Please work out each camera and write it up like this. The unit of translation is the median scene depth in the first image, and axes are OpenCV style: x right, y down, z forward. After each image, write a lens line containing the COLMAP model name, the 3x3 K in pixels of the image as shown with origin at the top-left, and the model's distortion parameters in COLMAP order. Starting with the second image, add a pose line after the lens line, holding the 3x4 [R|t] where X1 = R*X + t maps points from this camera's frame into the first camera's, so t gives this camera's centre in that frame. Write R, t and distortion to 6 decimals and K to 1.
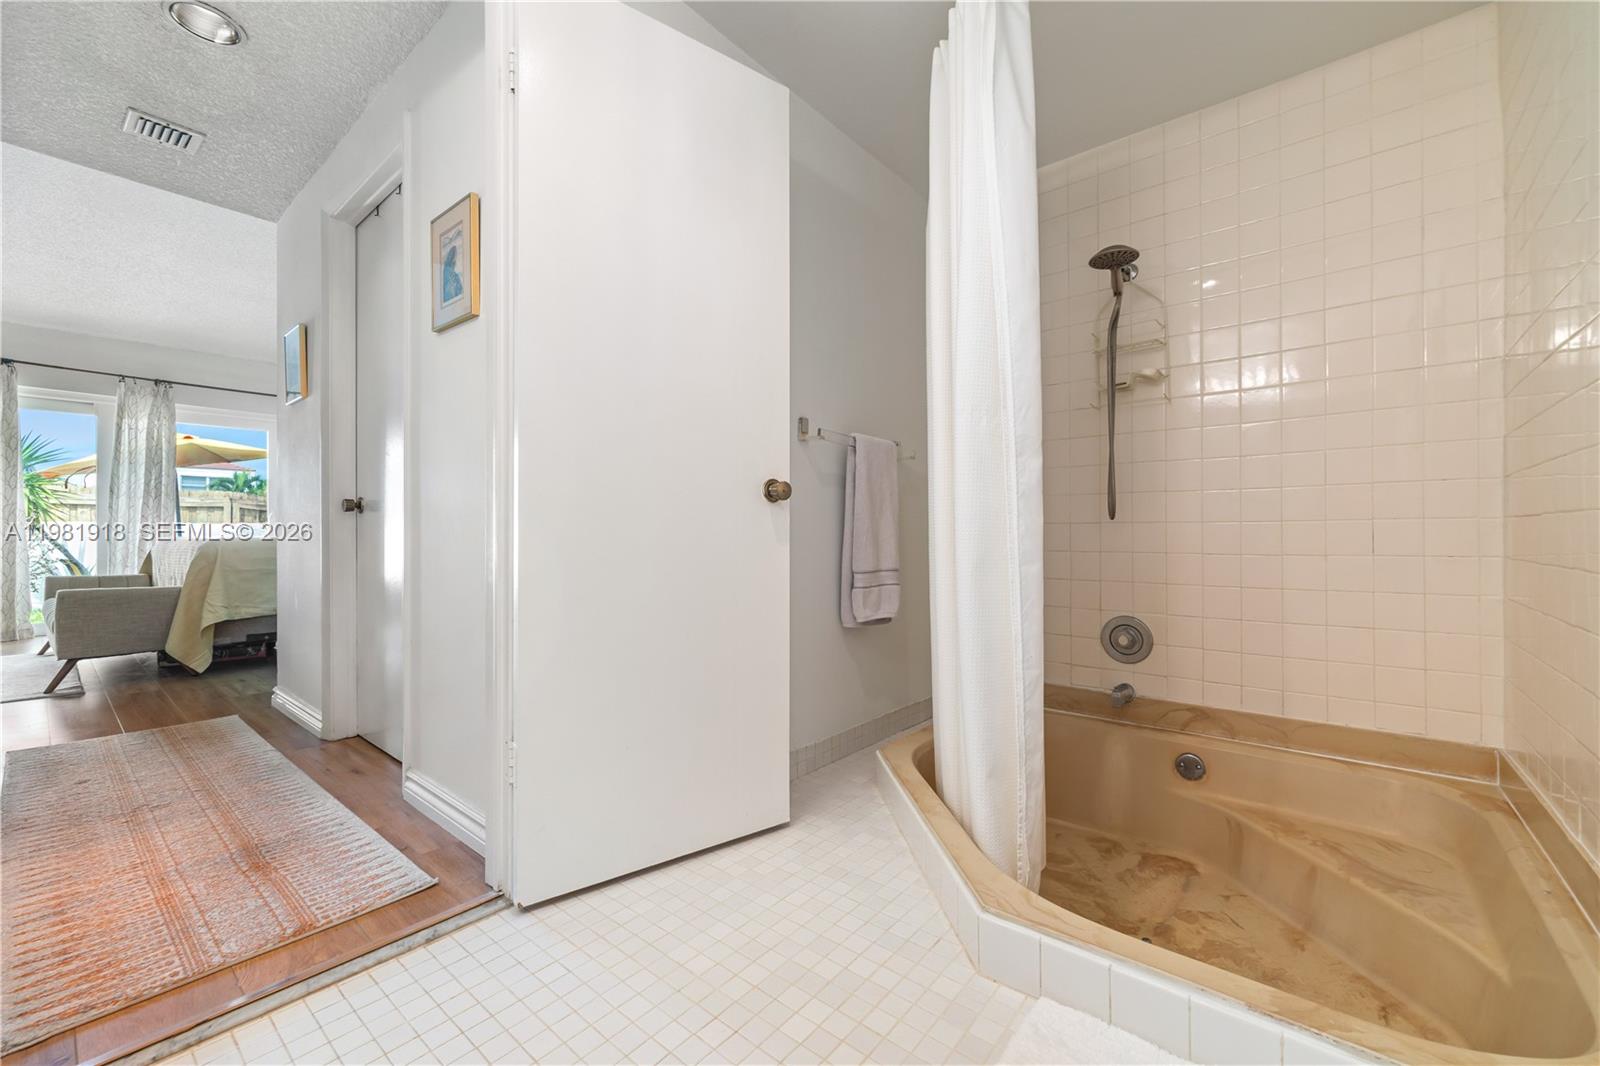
lens RADIAL K [[637.4, 0, 806.9], [0, 637.4, 537.0], [0, 0, 1]] dist [-0.000578, 0.000361]
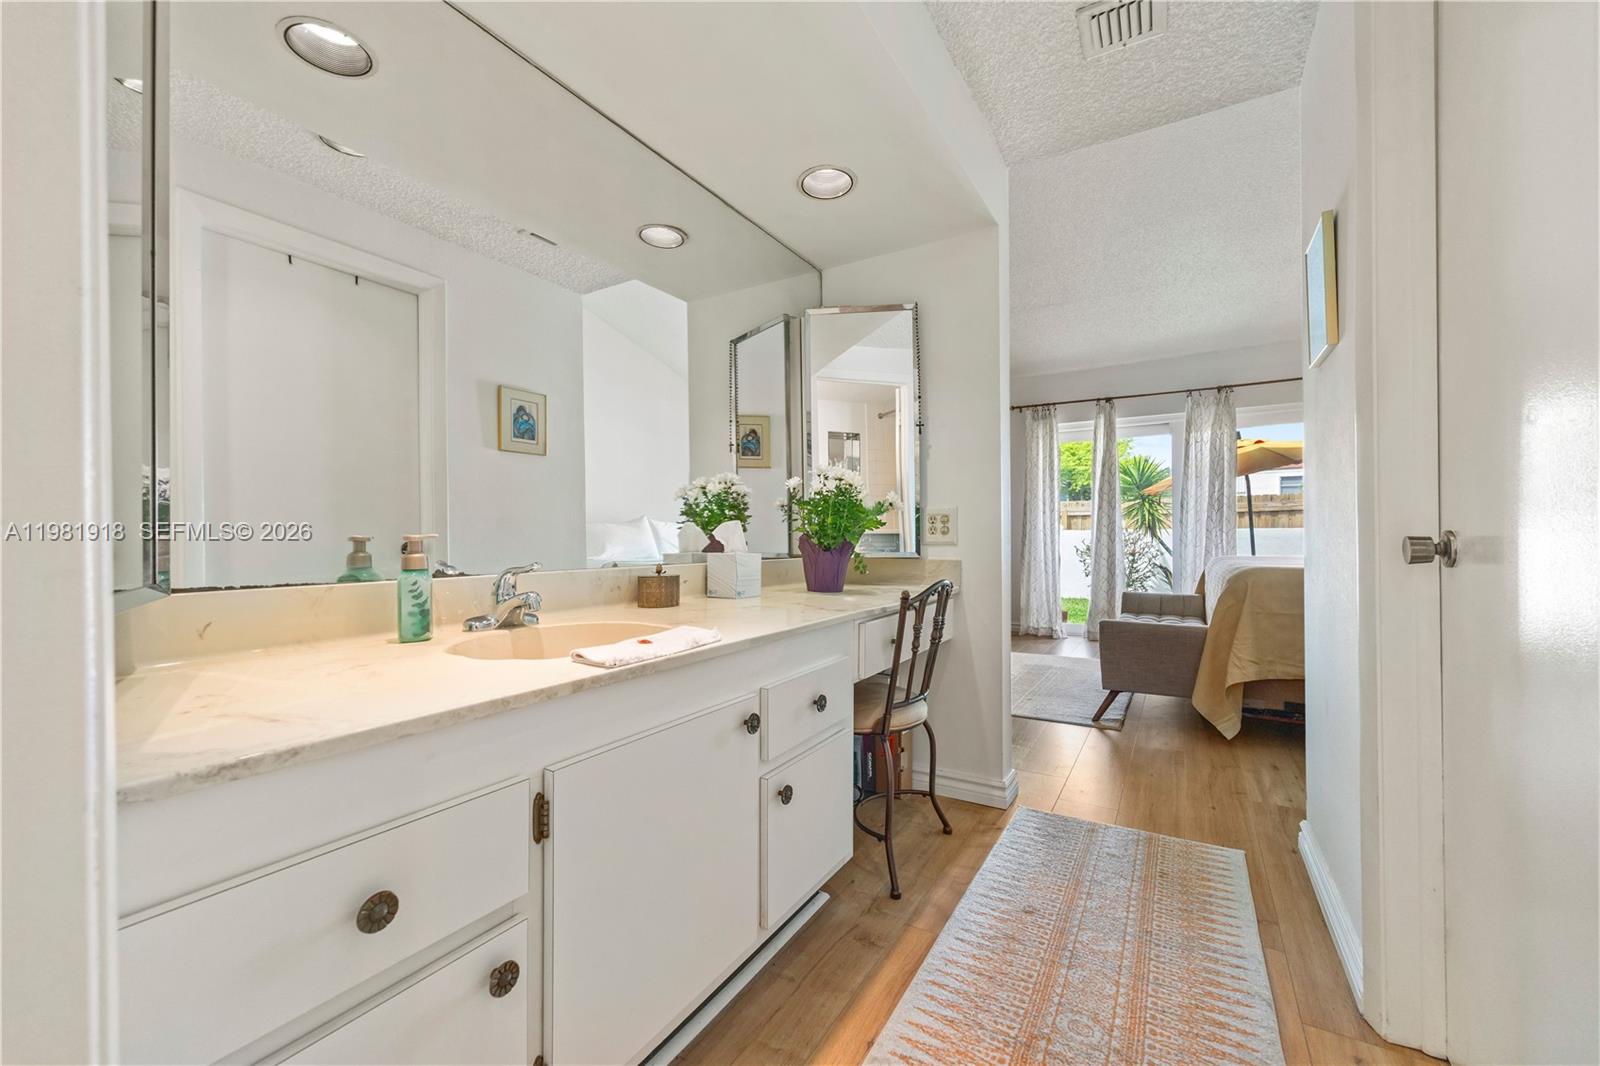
lens RADIAL K [[637.4, 0, 802.6], [0, 637.4, 526.8], [0, 0, 1]] dist [-0.000578, 0.000361]
pose [[0.140458, -0.005851, -0.990069, -0.240460], [0.000439, 0.999983, -0.005848, -0.046735], [0.990086, 0.000387, 0.140459, 0.364868]]
